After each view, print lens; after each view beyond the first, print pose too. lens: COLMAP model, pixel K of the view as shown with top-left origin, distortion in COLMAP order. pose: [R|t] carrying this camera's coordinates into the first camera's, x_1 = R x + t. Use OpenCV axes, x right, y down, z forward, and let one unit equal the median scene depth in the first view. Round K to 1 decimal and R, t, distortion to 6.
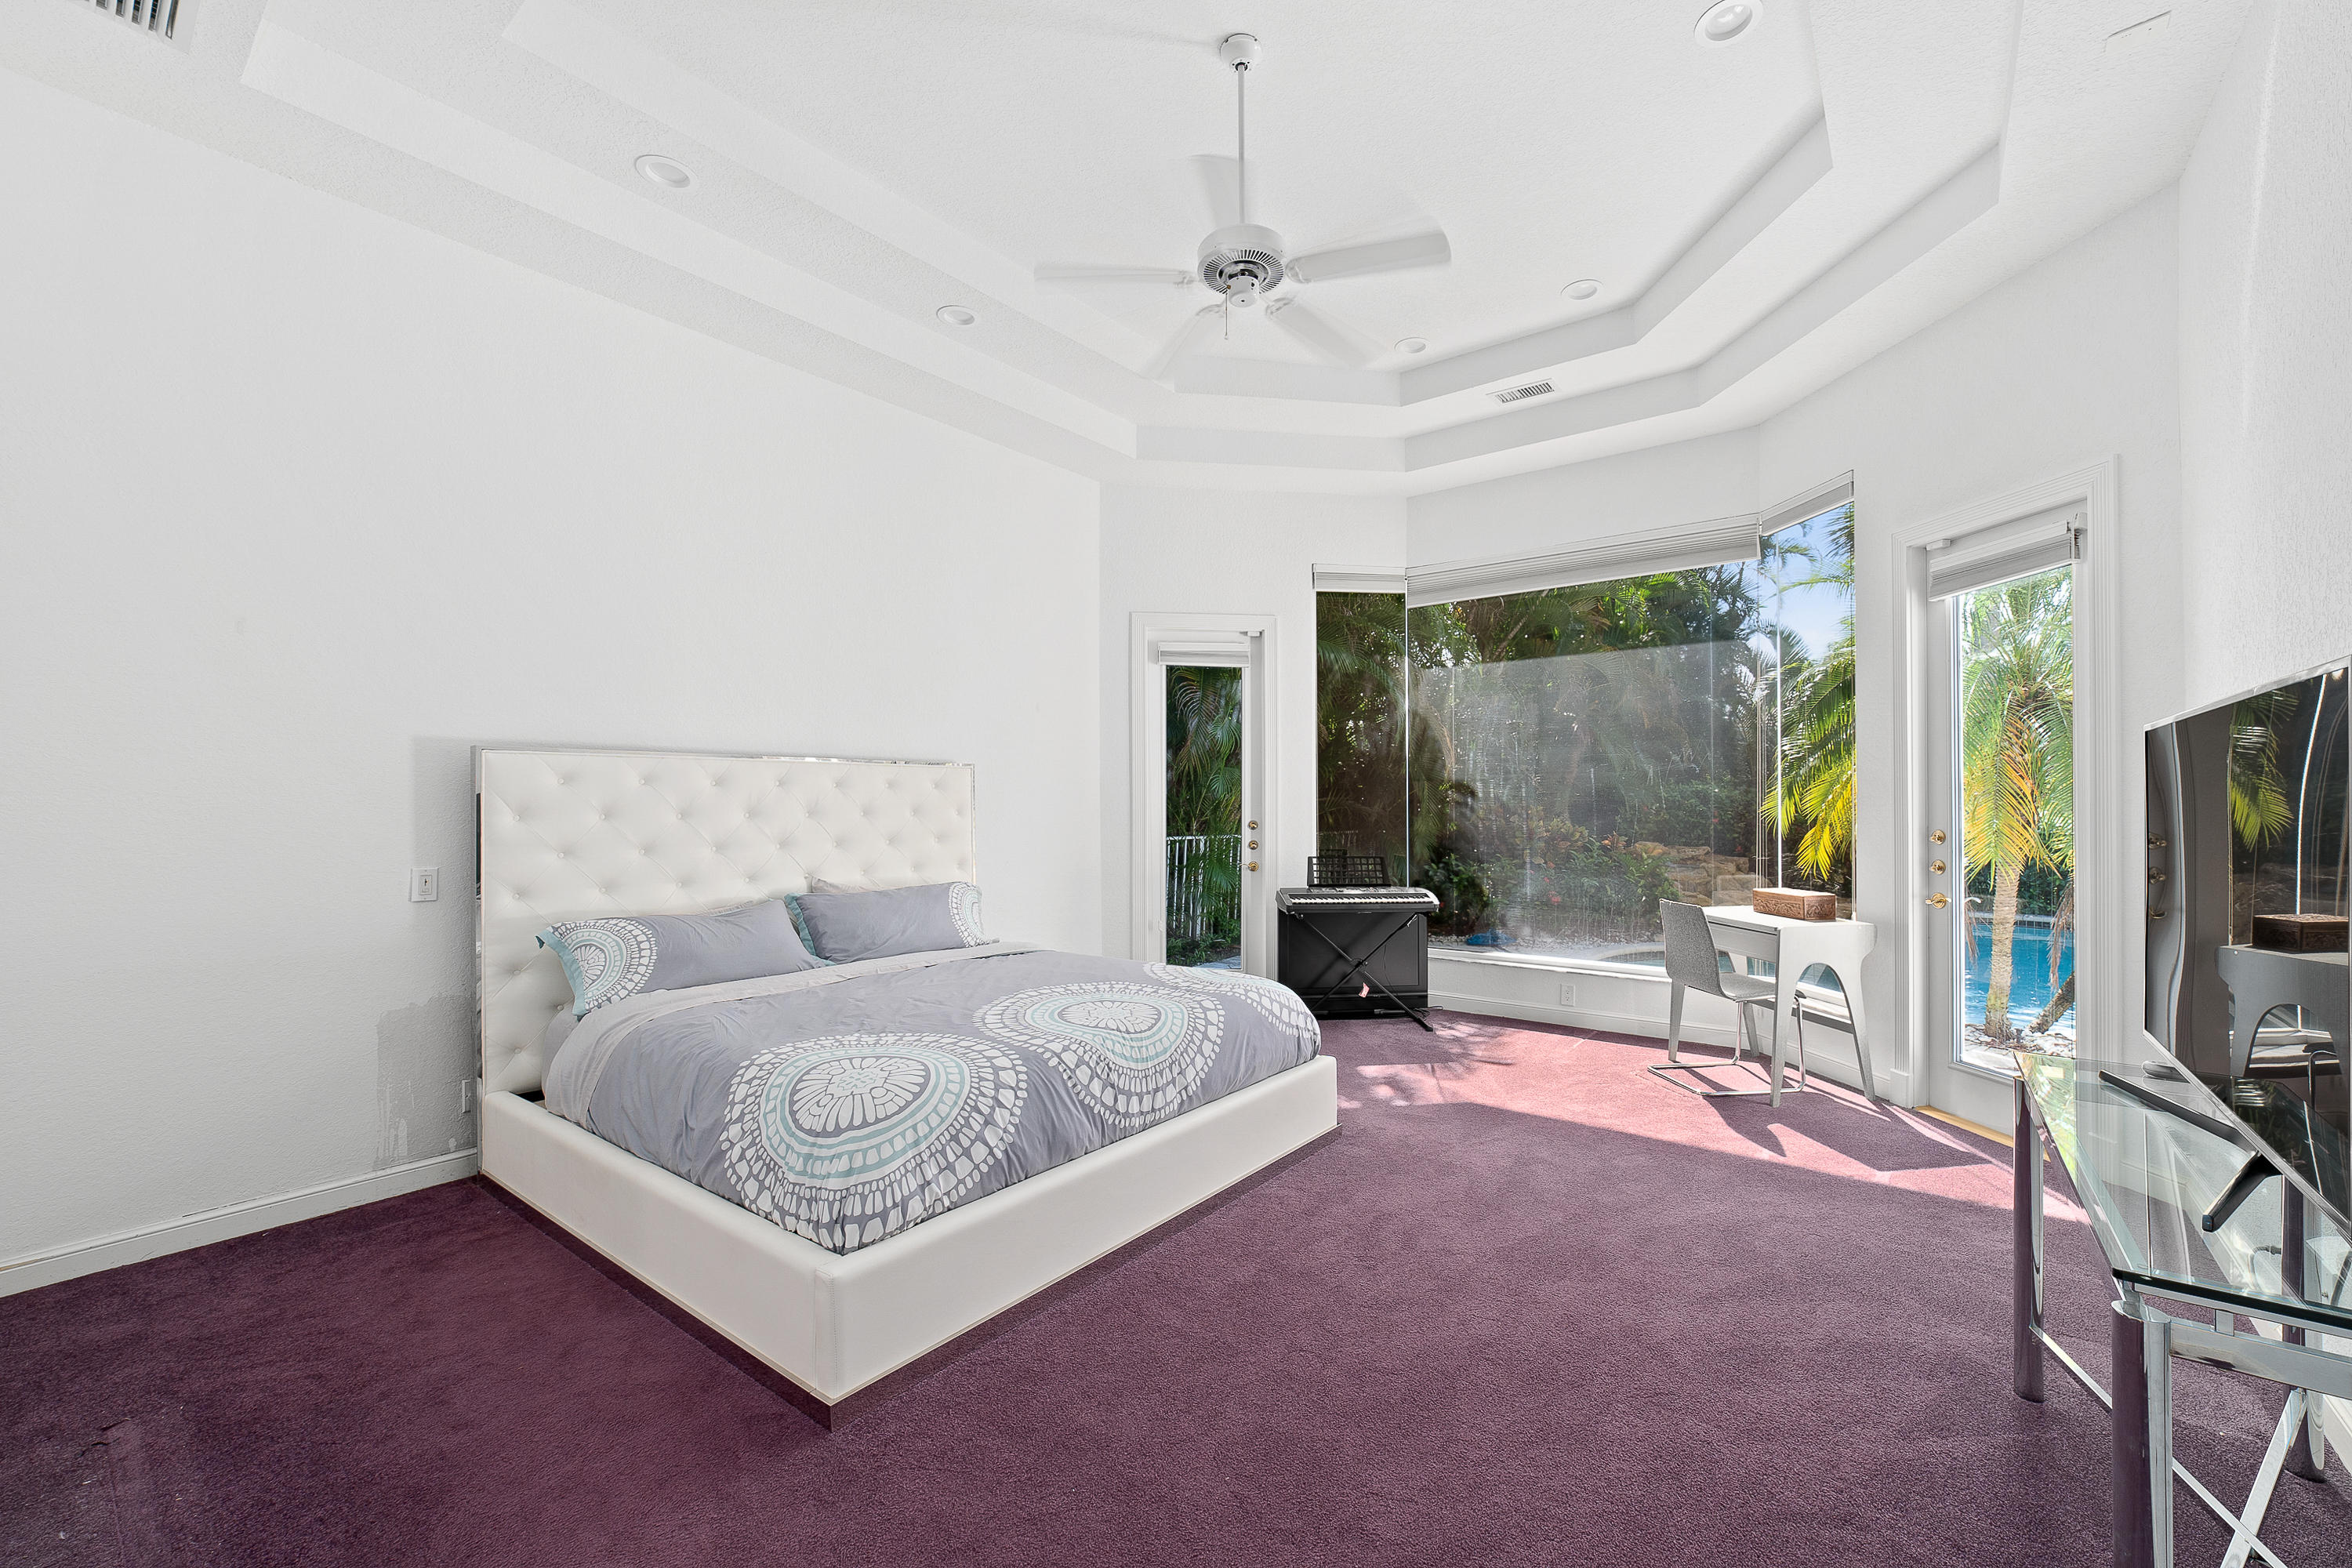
lens RADIAL K [[970.1, 0, 1174.1], [0, 970.1, 802.2], [0, 0, 1]] dist [0.021470, -0.000414]
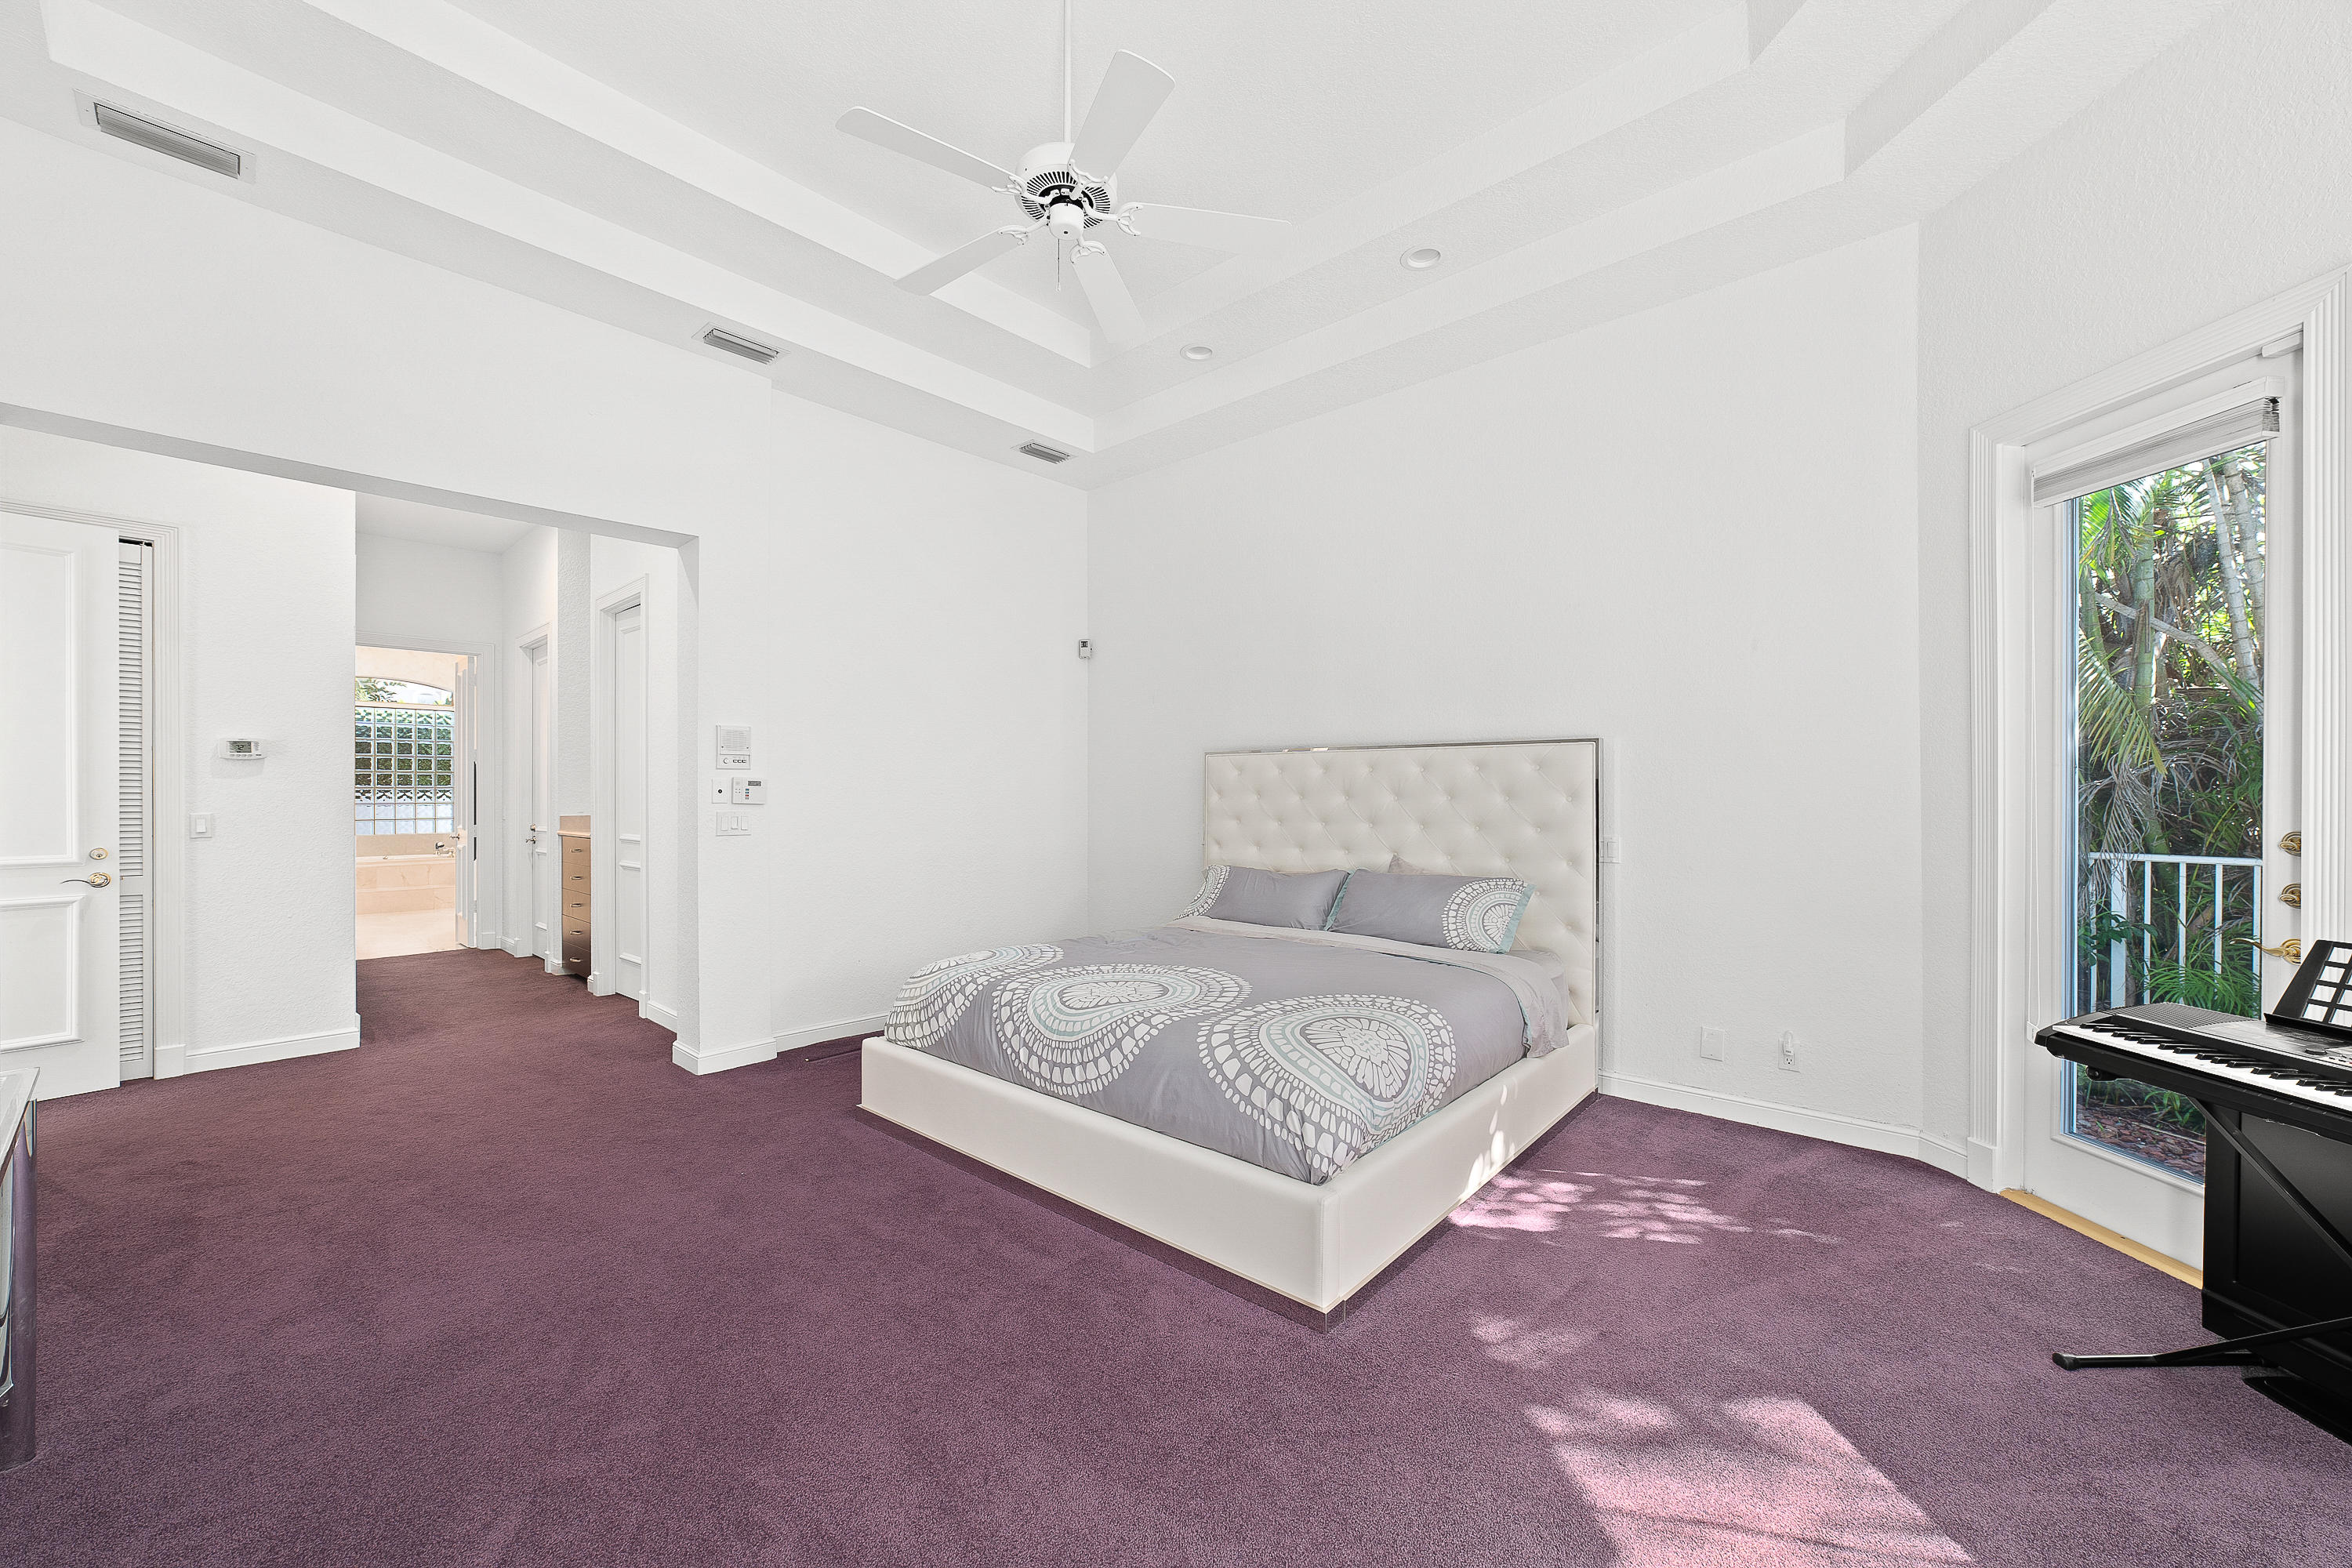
lens RADIAL K [[902.1, 0, 1176.0], [0, 902.1, 784.0], [0, 0, 1]] dist [-0.027794, 0.000071]
pose [[-0.049640, -0.002166, -0.998765, 0.809227], [0.001886, 0.999996, -0.002262, -0.000632], [0.998765, -0.001996, -0.049635, 1.017674]]
